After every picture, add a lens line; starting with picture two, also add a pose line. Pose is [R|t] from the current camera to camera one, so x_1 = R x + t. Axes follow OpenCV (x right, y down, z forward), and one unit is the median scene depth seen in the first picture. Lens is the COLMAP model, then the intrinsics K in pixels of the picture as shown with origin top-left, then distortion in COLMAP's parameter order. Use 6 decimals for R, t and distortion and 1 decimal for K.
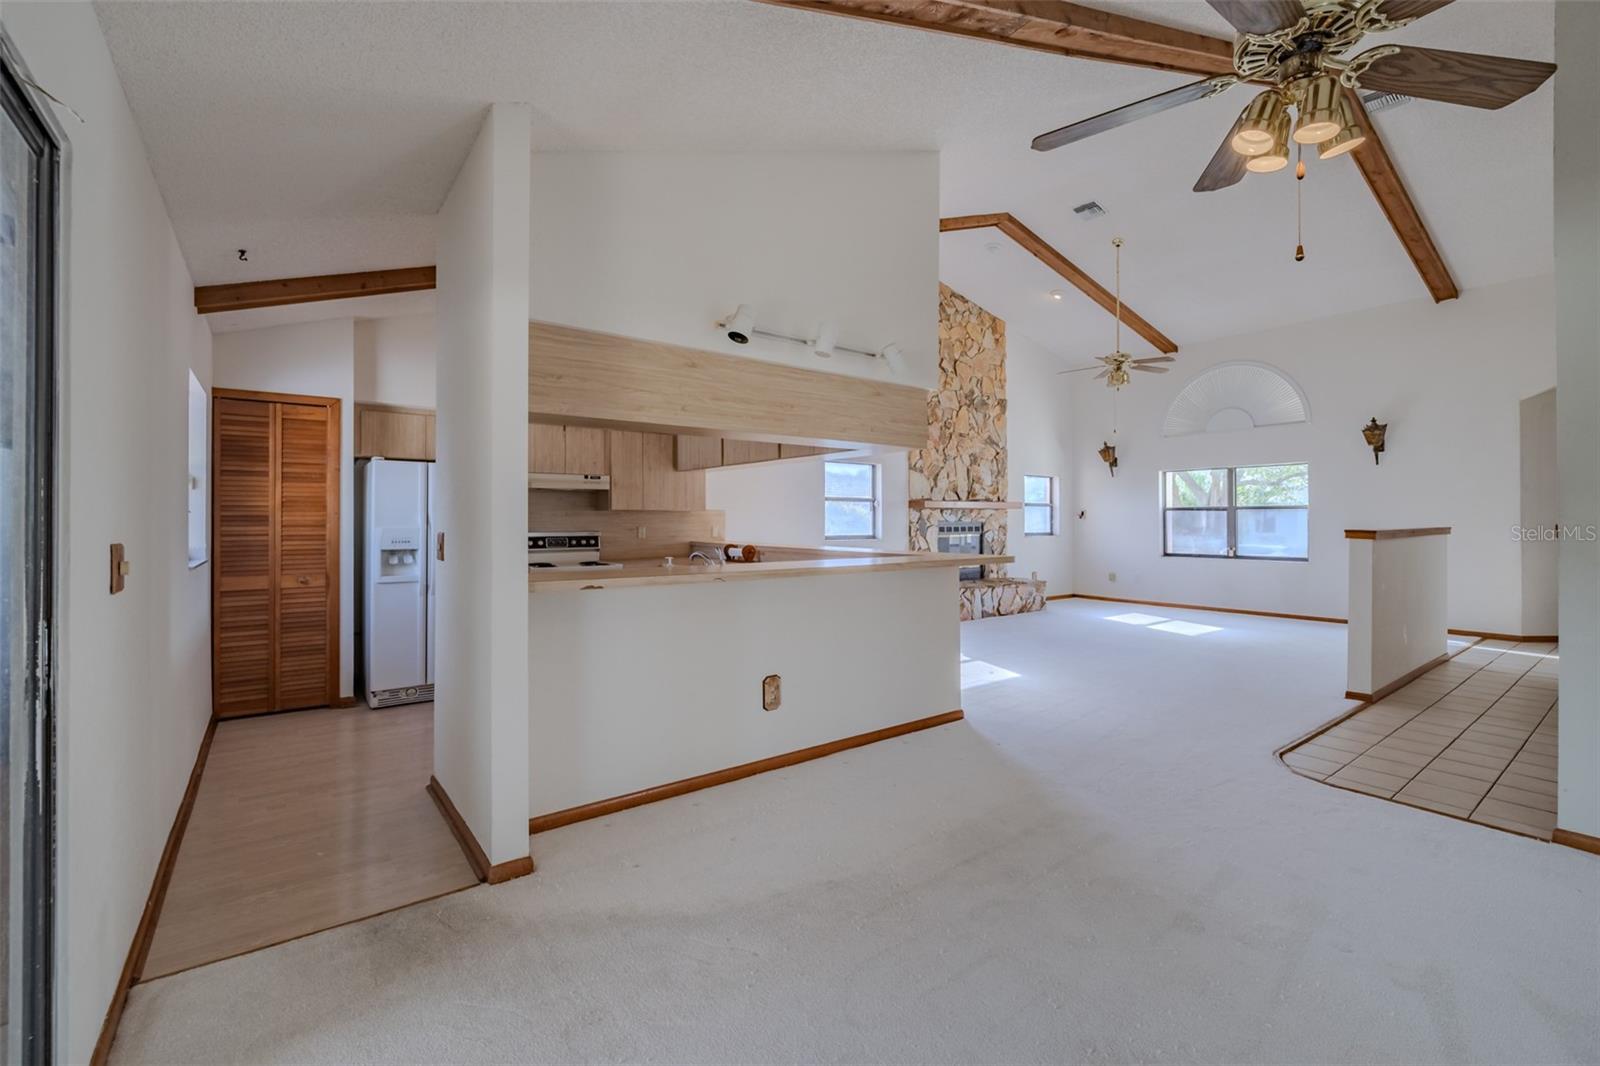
lens RADIAL K [[670.2, 0, 808.9], [0, 670.2, 514.0], [0, 0, 1]] dist [0.001143, 0.001351]
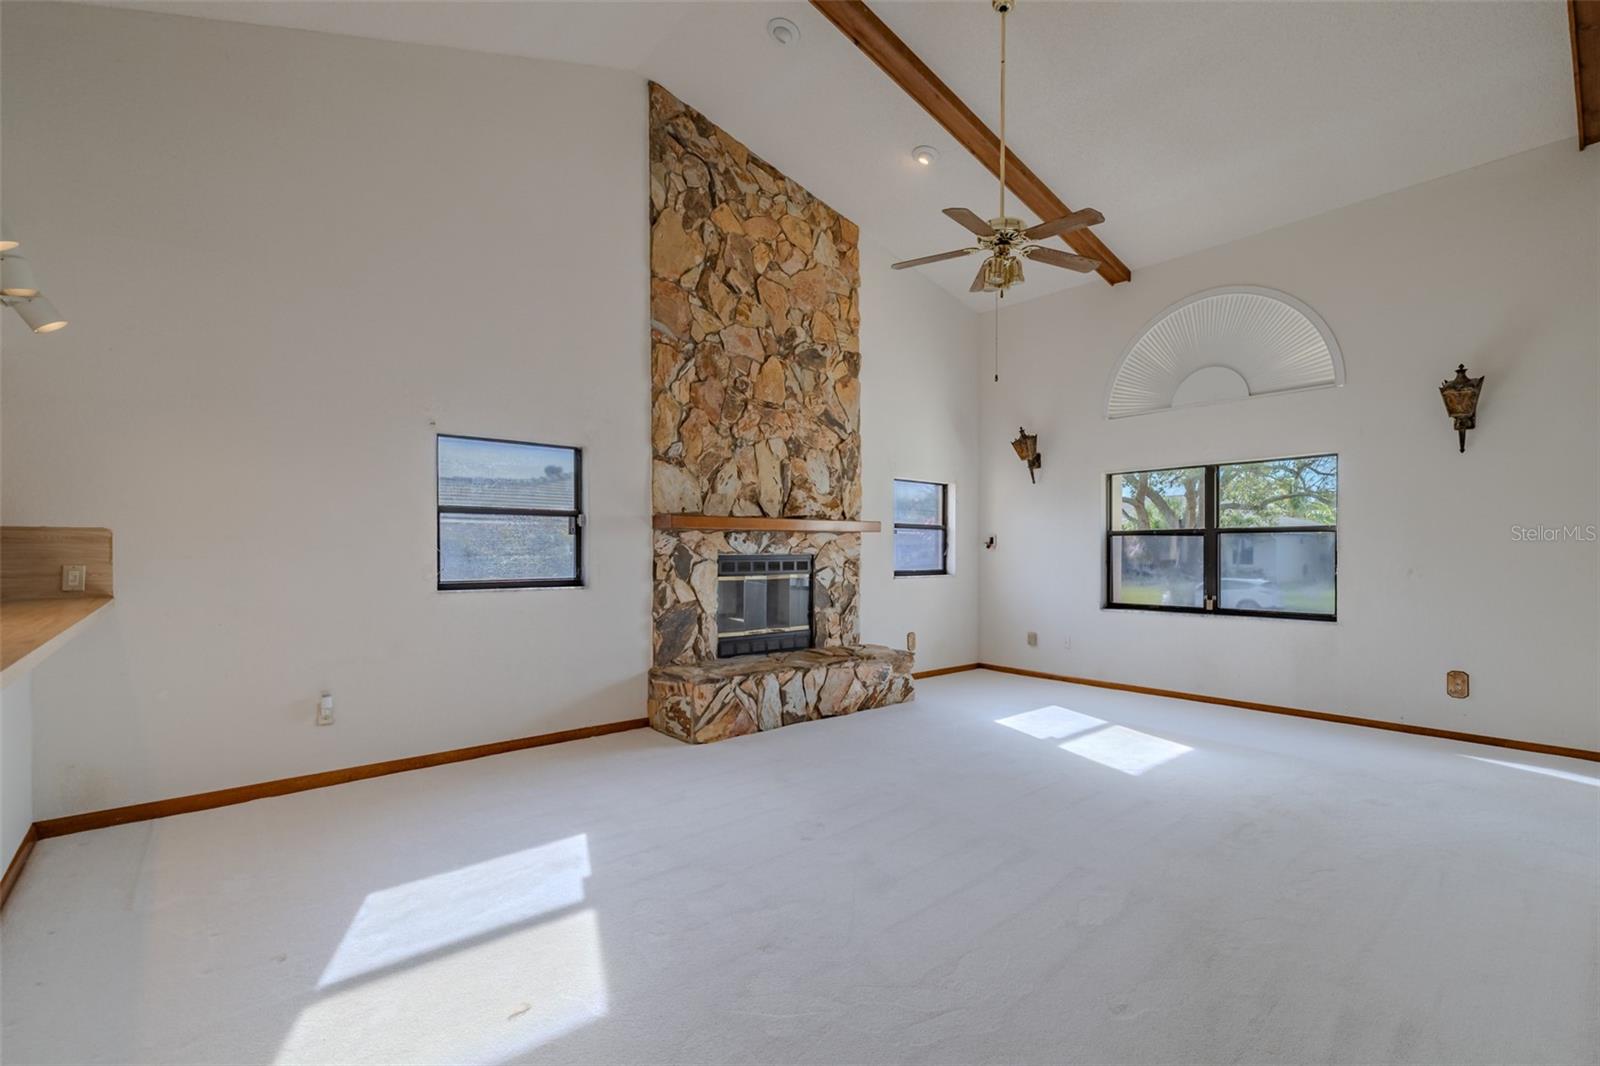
lens RADIAL K [[704.5, 0, 832.9], [0, 704.5, 559.2], [0, 0, 1]] dist [0.001581, 0.001005]
pose [[0.997377, -0.001248, 0.072373, 0.243993], [-0.000185, 0.999804, 0.019789, 0.004193], [-0.072383, -0.019750, 0.997181, 0.390068]]
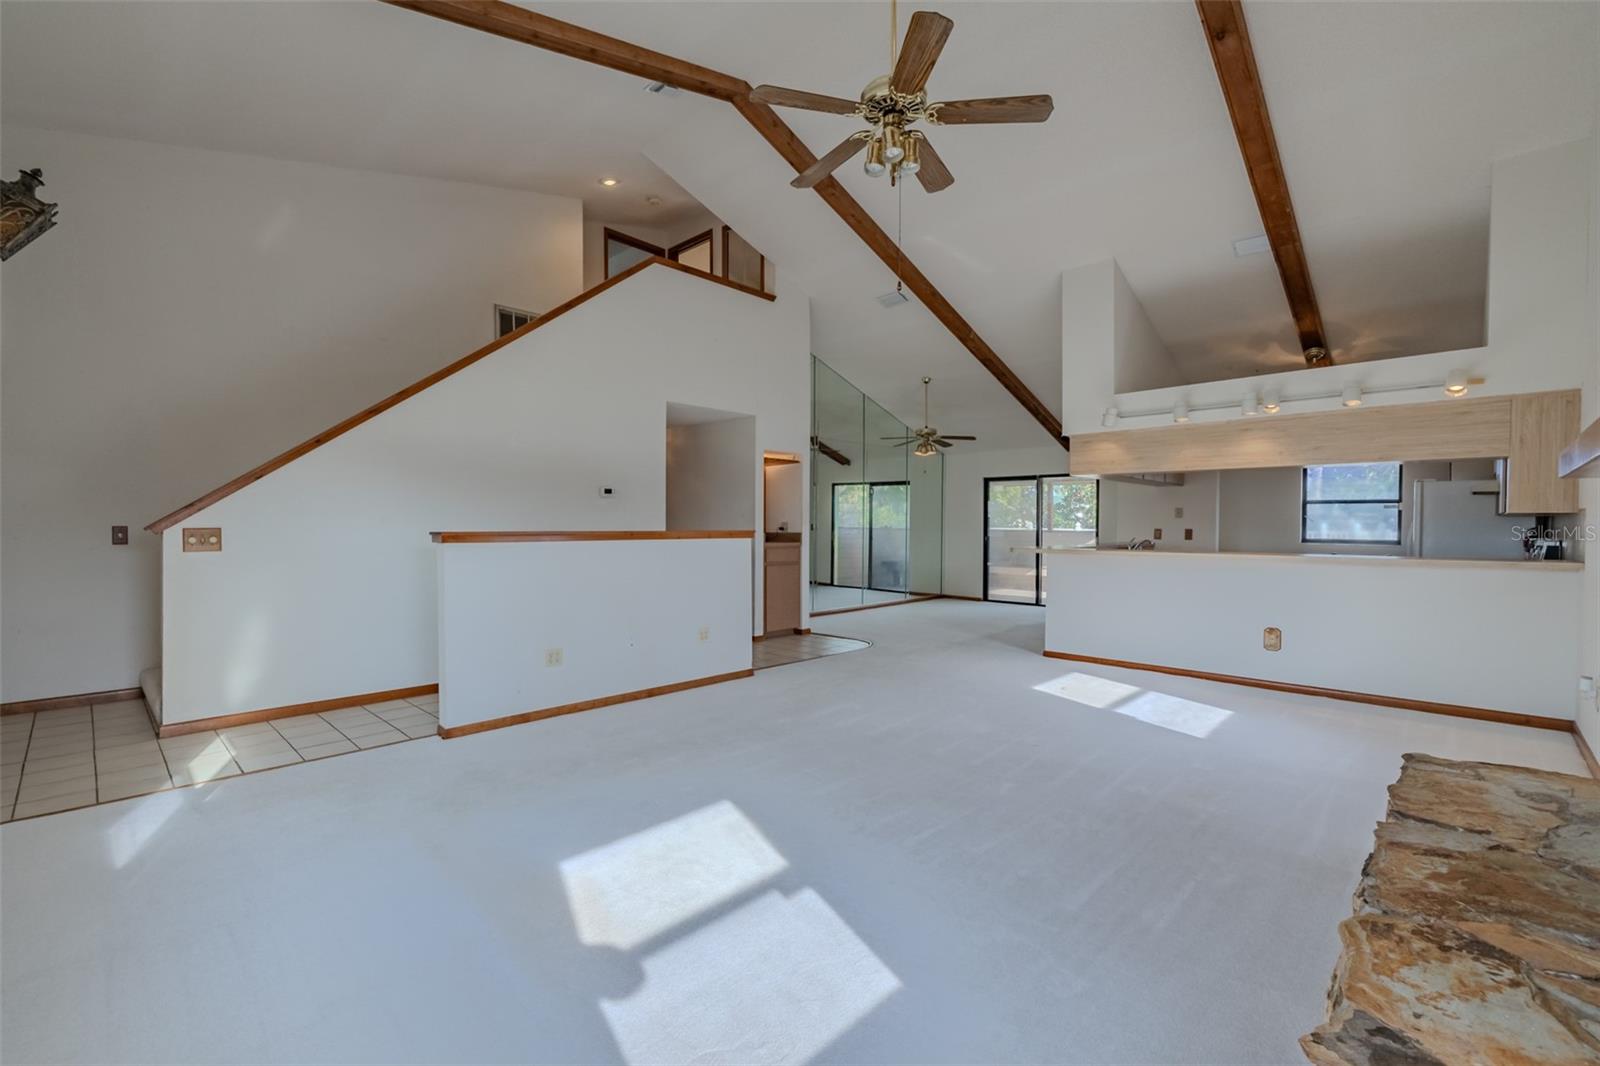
lens RADIAL K [[704.5, 0, 786.8], [0, 704.5, 527.5], [0, 0, 1]] dist [0.001581, 0.001005]
pose [[-0.988389, -0.003204, -0.151913, 0.481209], [-0.002853, 0.999993, -0.002528, 0.010192], [0.151920, -0.002065, -0.988391, 1.150800]]
